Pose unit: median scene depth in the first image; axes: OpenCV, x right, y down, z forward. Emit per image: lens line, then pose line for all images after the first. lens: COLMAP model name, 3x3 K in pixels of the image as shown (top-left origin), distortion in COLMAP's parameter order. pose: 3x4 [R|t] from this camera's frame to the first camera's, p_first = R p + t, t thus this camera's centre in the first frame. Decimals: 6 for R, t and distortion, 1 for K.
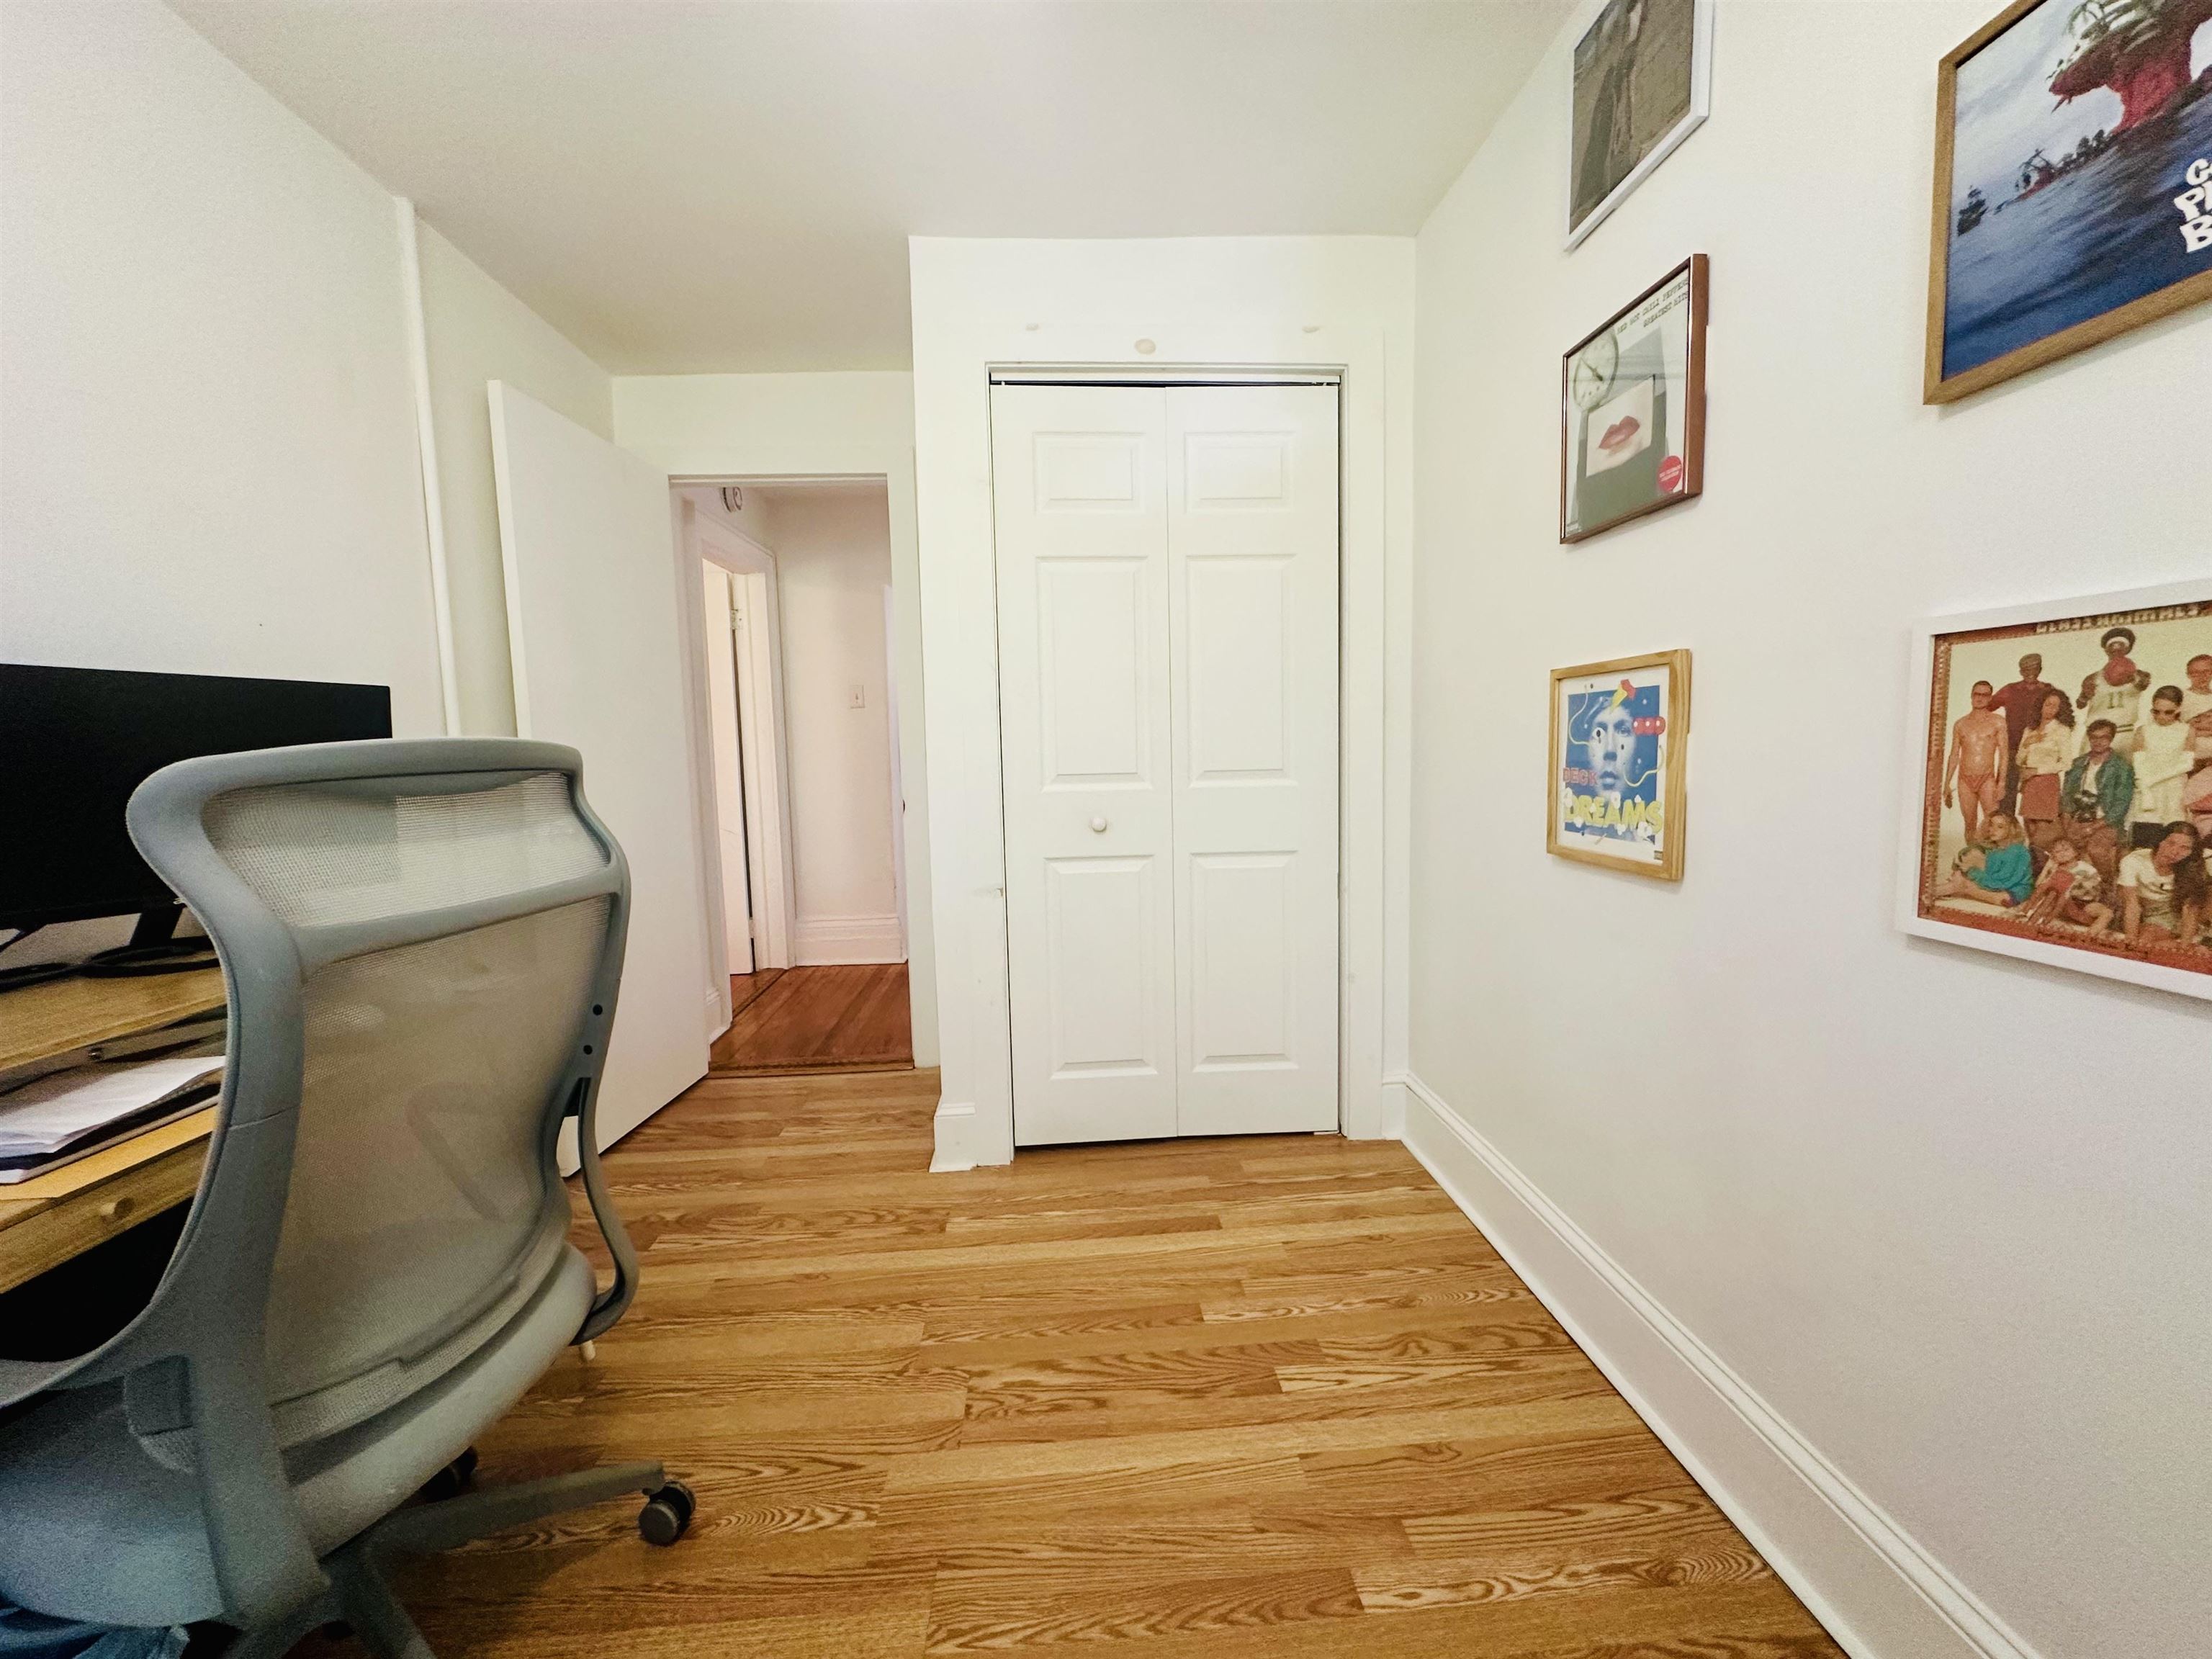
lens RADIAL K [[882.2, 0, 1106.8], [0, 882.2, 825.8], [0, 0, 1]] dist [-0.002374, 0.000418]
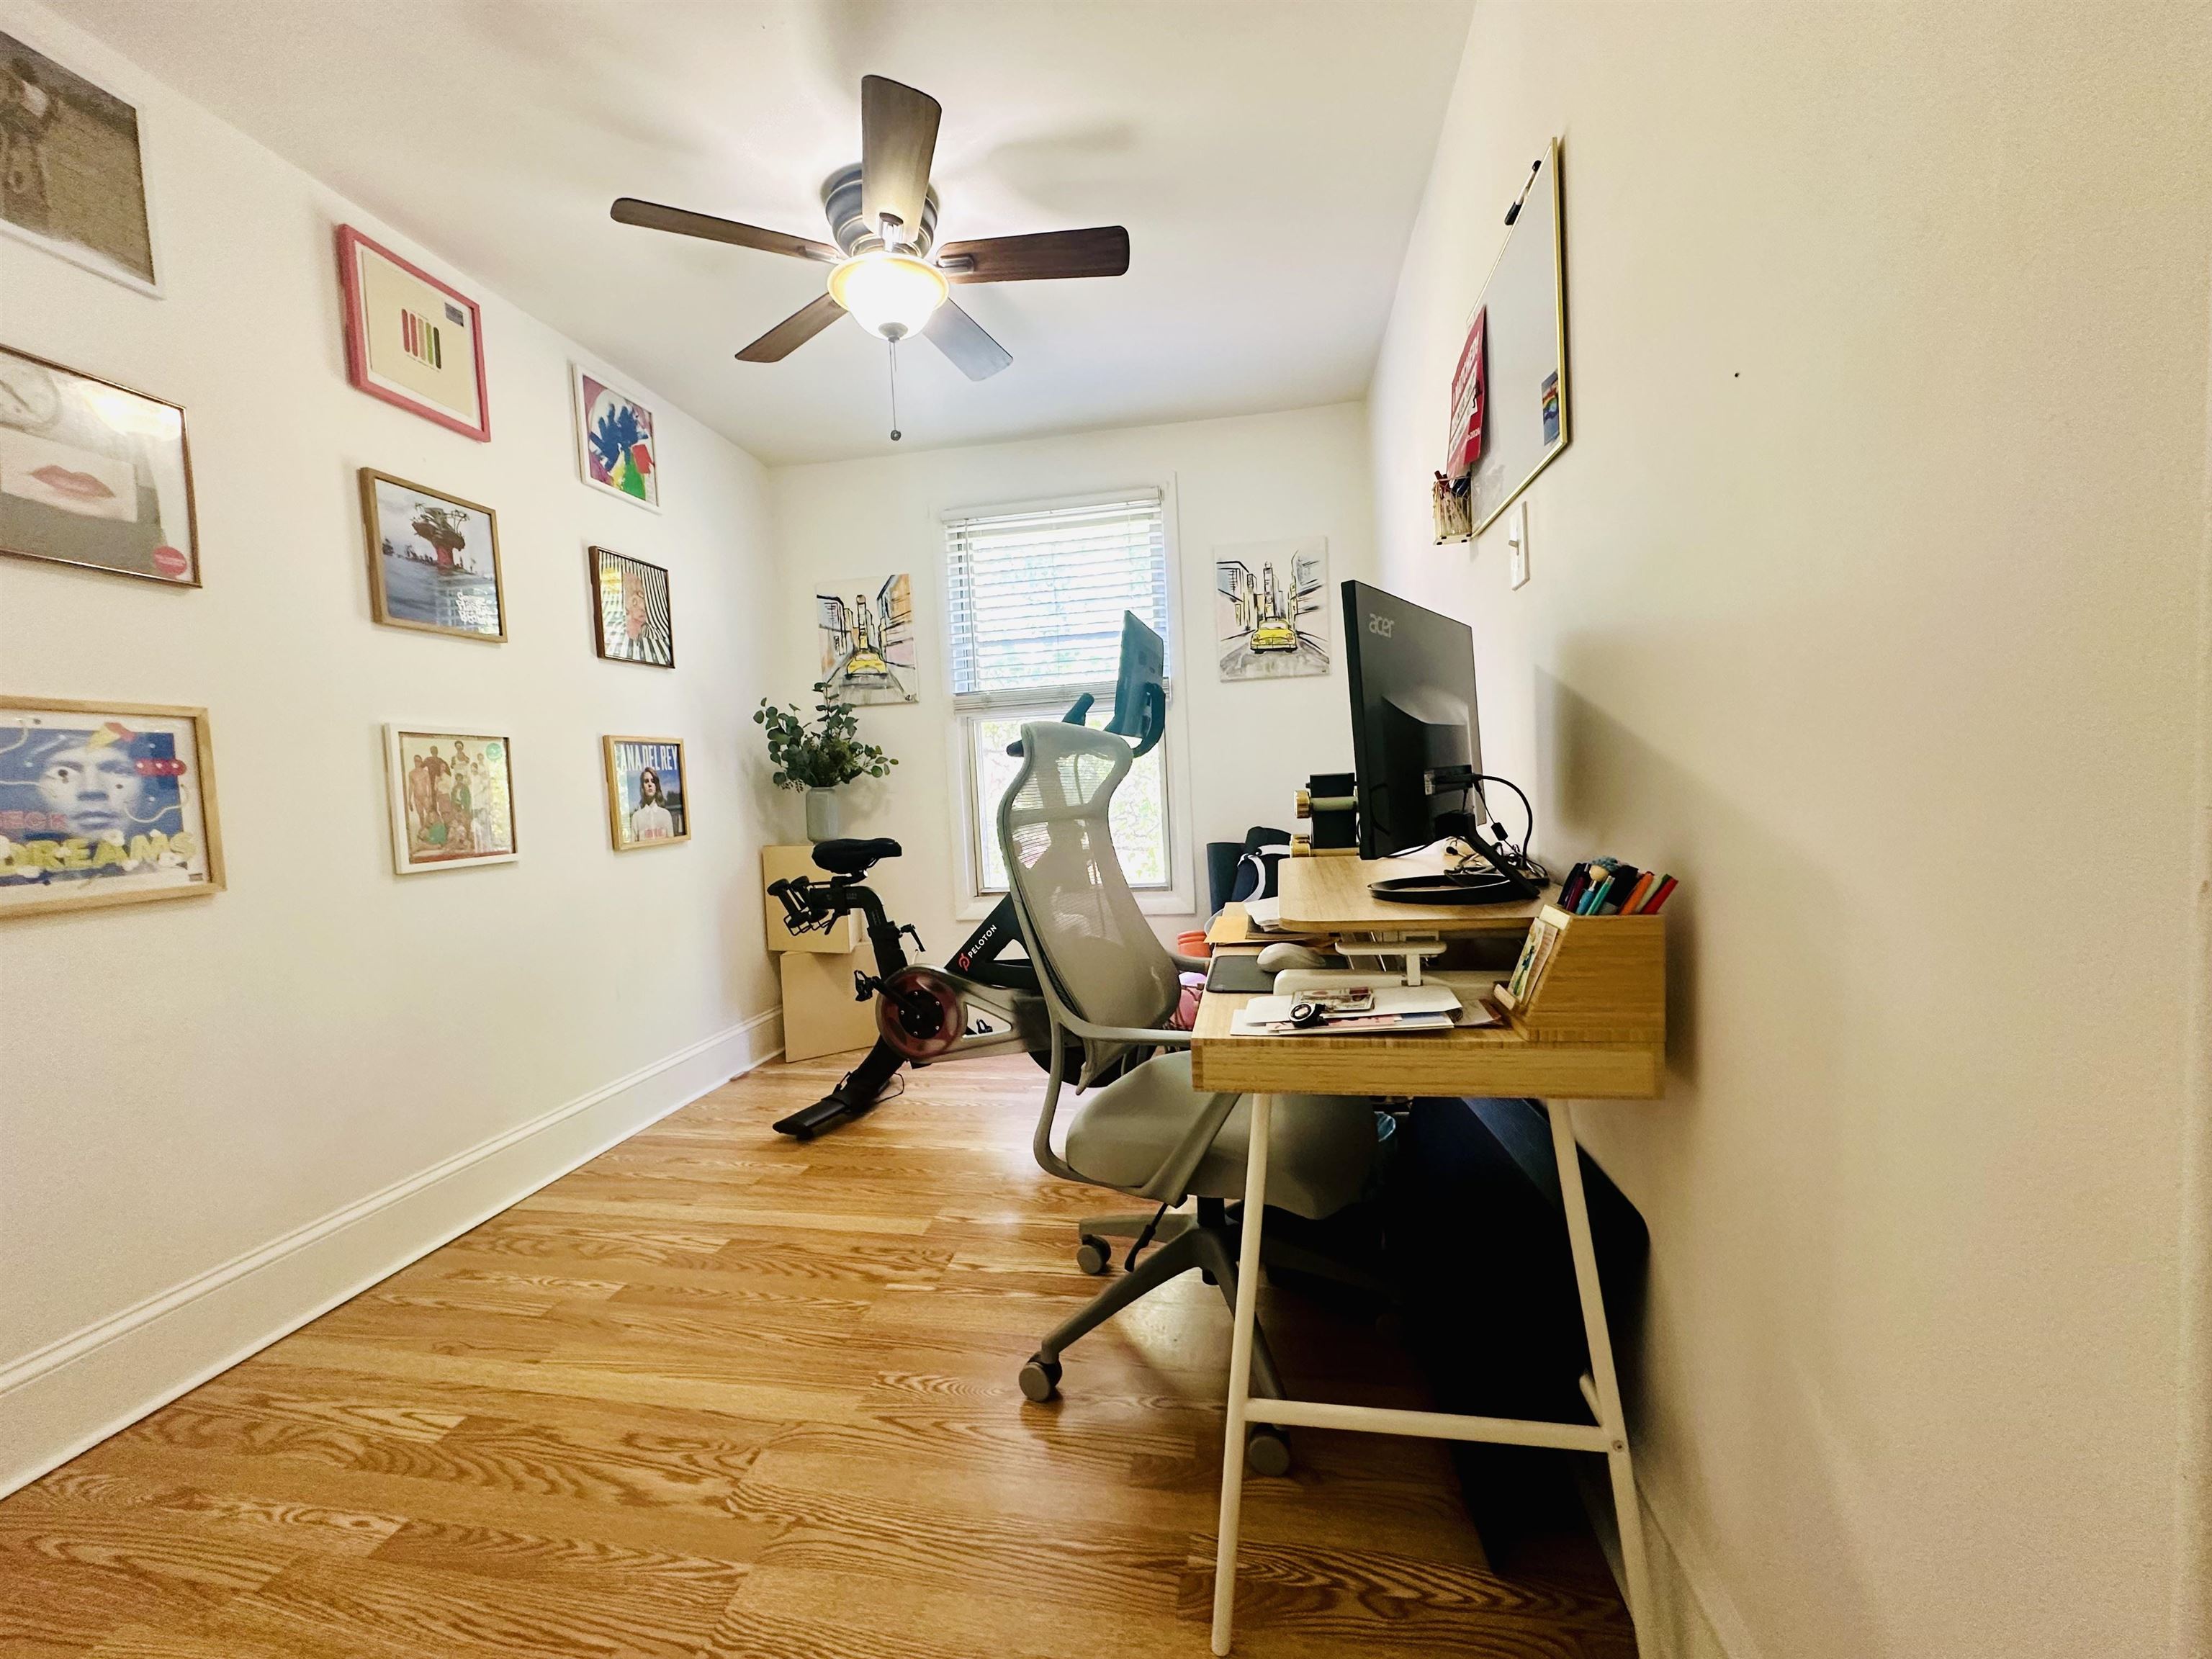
lens RADIAL K [[882.2, 0, 1106.8], [0, 882.2, 825.8], [0, 0, 1]] dist [-0.002374, 0.000418]
pose [[-0.971989, 0.058092, 0.227733, -0.799533], [0.089920, 0.987166, 0.131973, -0.077298], [-0.217144, 0.148754, -0.964739, 1.792853]]
